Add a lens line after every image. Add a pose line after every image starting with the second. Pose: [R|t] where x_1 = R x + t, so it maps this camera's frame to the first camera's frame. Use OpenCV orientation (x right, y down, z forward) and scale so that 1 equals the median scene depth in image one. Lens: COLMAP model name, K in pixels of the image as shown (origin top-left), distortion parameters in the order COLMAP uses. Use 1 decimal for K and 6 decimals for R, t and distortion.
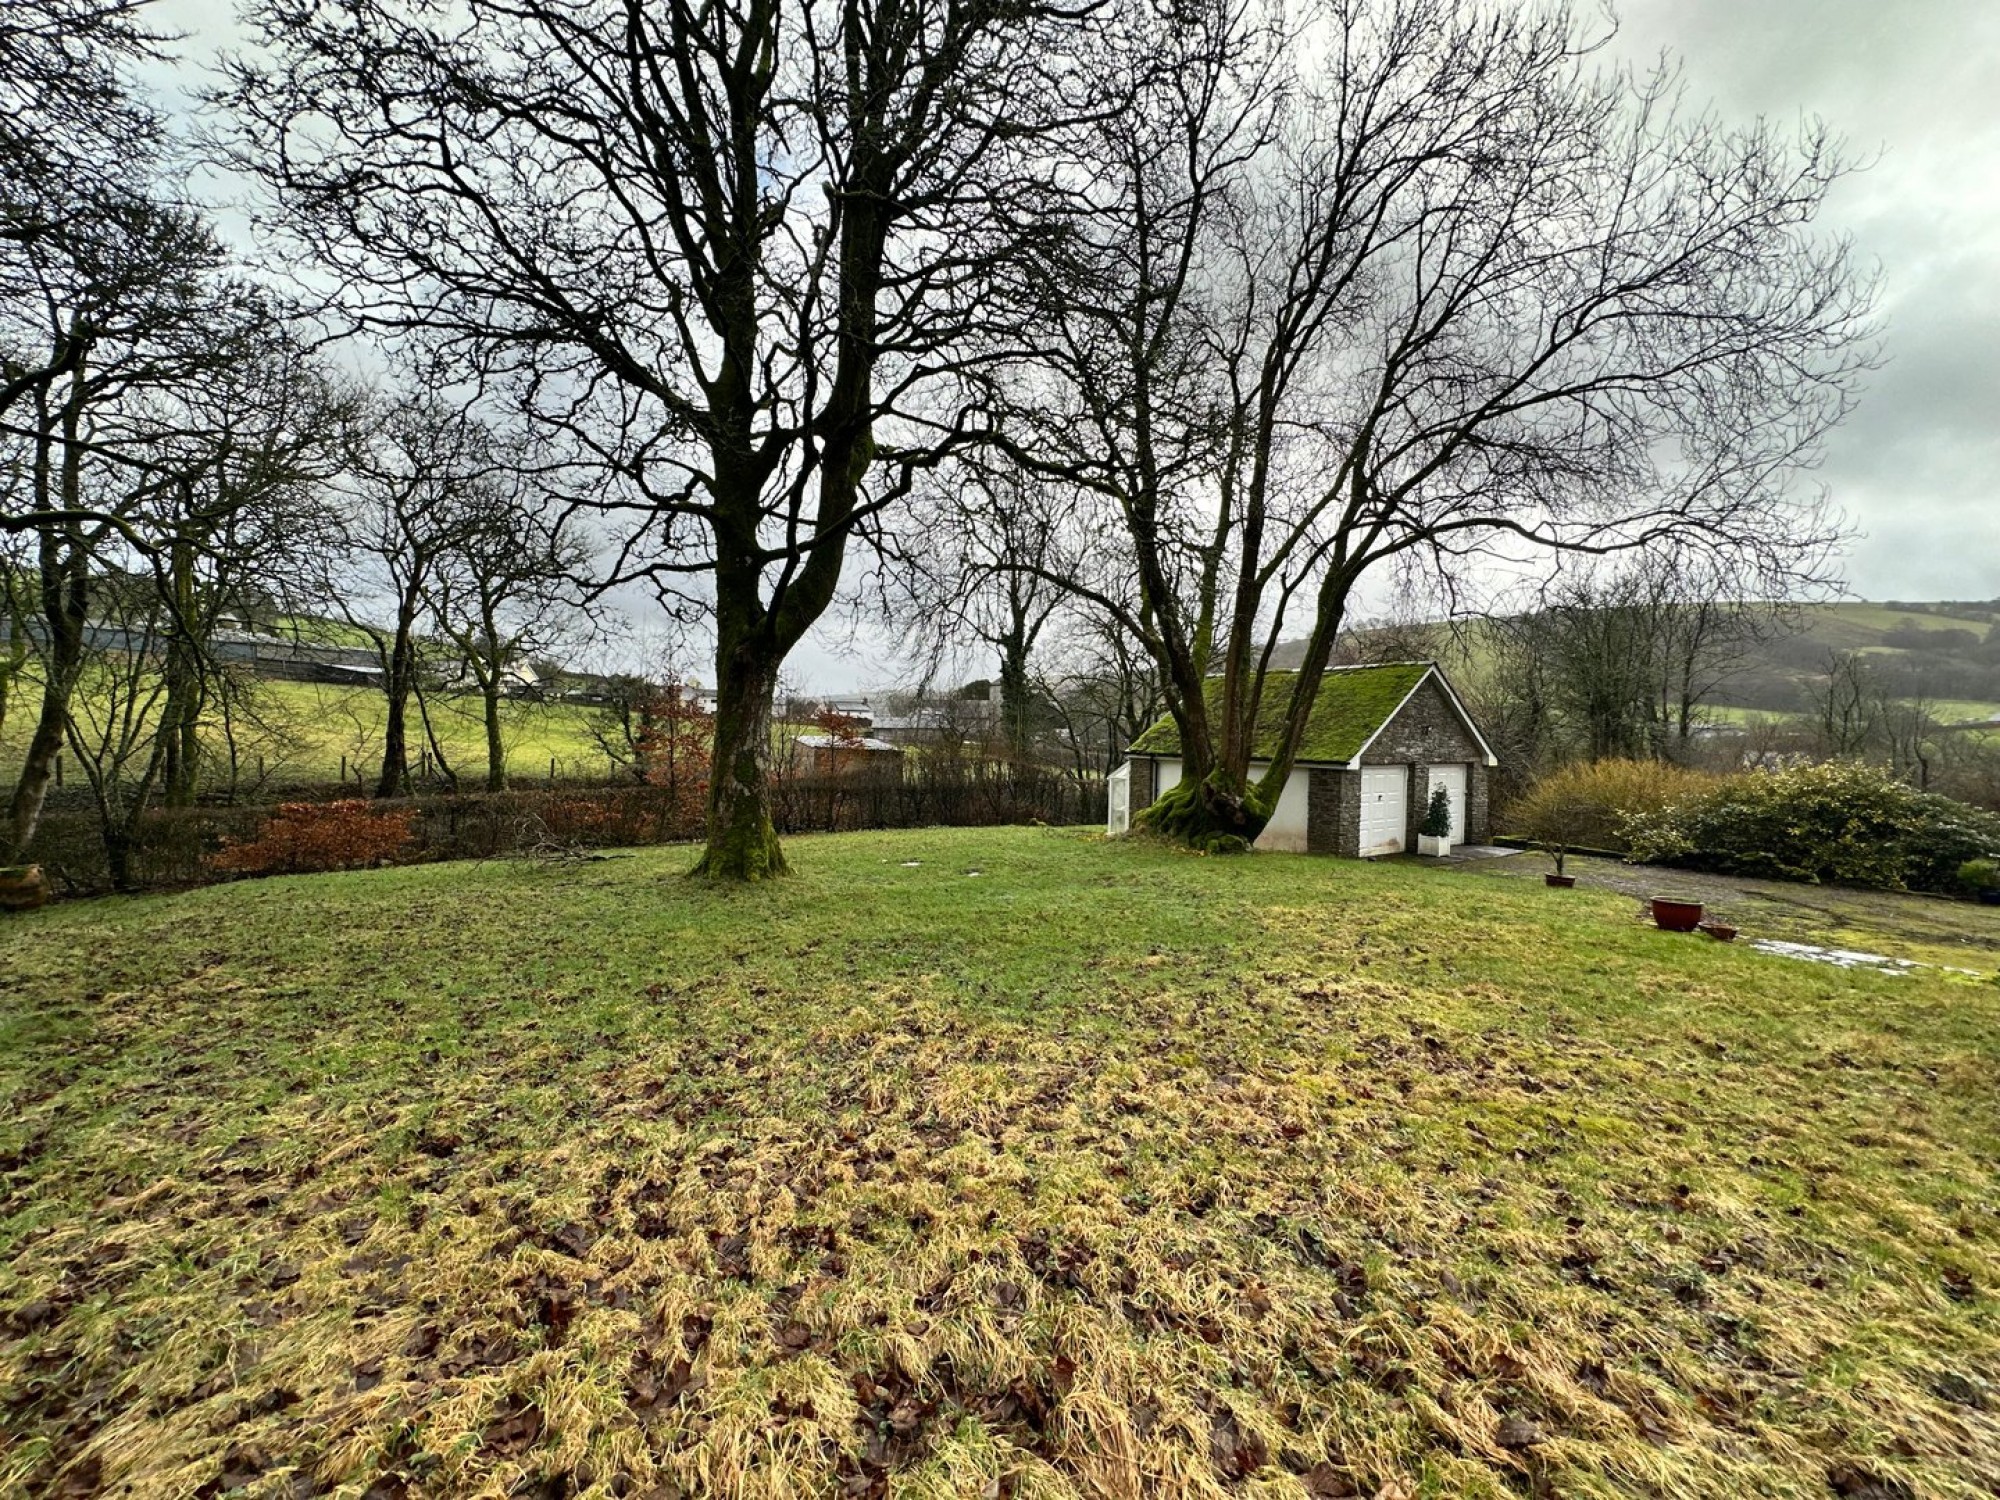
lens RADIAL K [[795.4, 0, 1002.8], [0, 795.4, 756.8], [0, 0, 1]] dist [-0.014200, 0.000197]
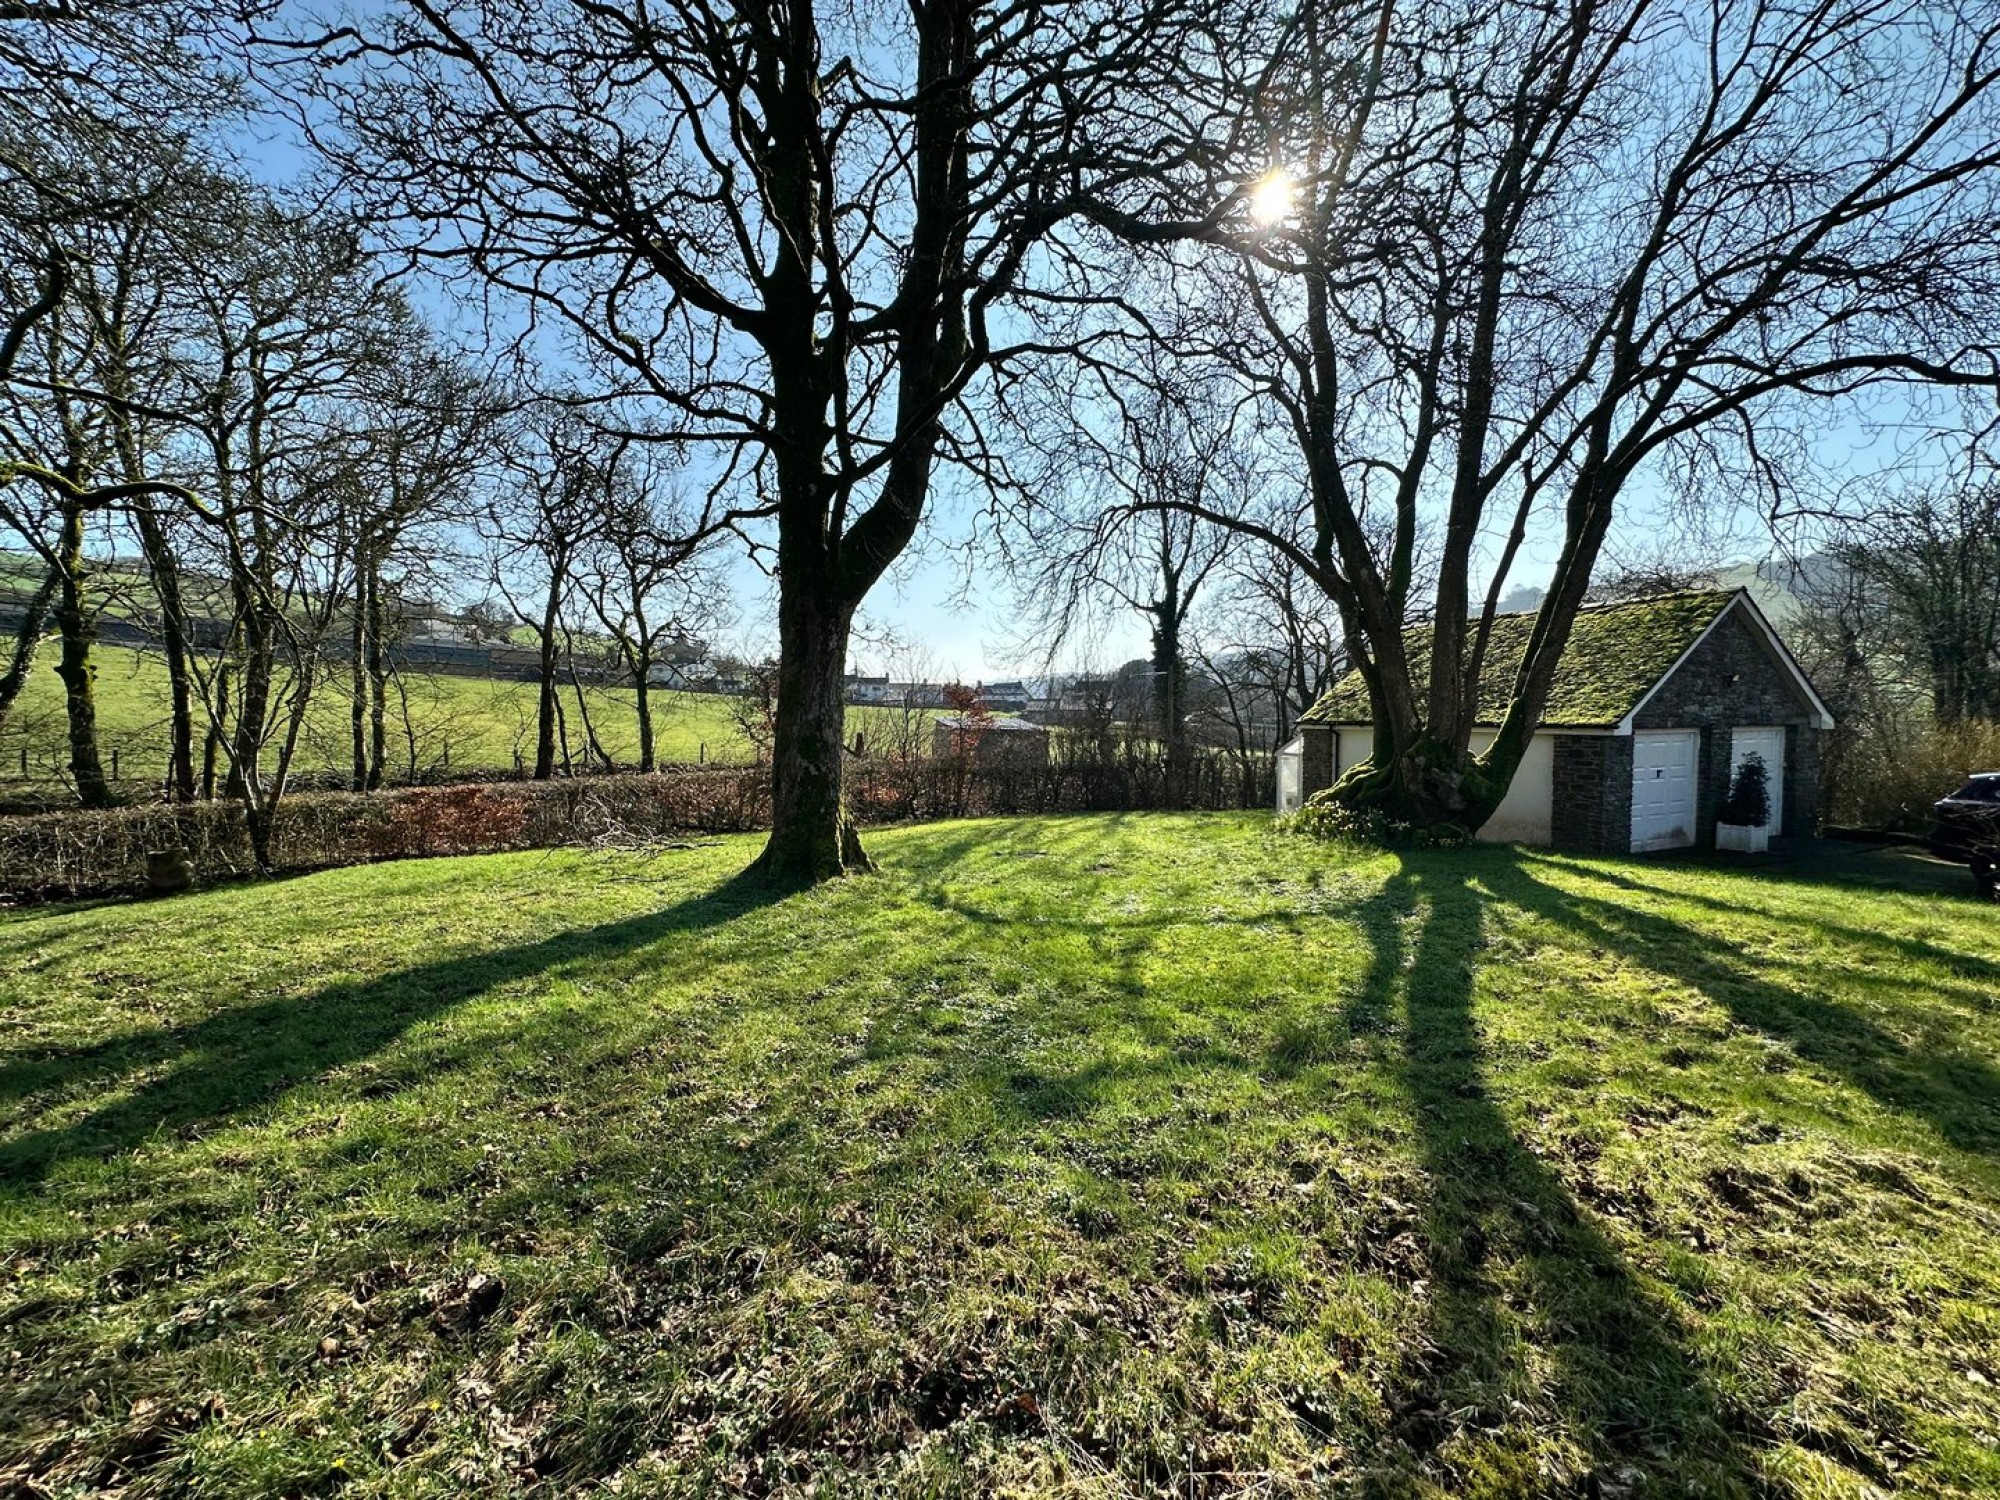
lens RADIAL K [[795.4, 0, 993.8], [0, 795.4, 748.3], [0, 0, 1]] dist [-0.014200, 0.000197]
pose [[0.977961, -0.014444, -0.208288, 0.018617], [0.016503, 0.999831, 0.008147, 0.012122], [0.208135, -0.011405, 0.978034, 0.148422]]
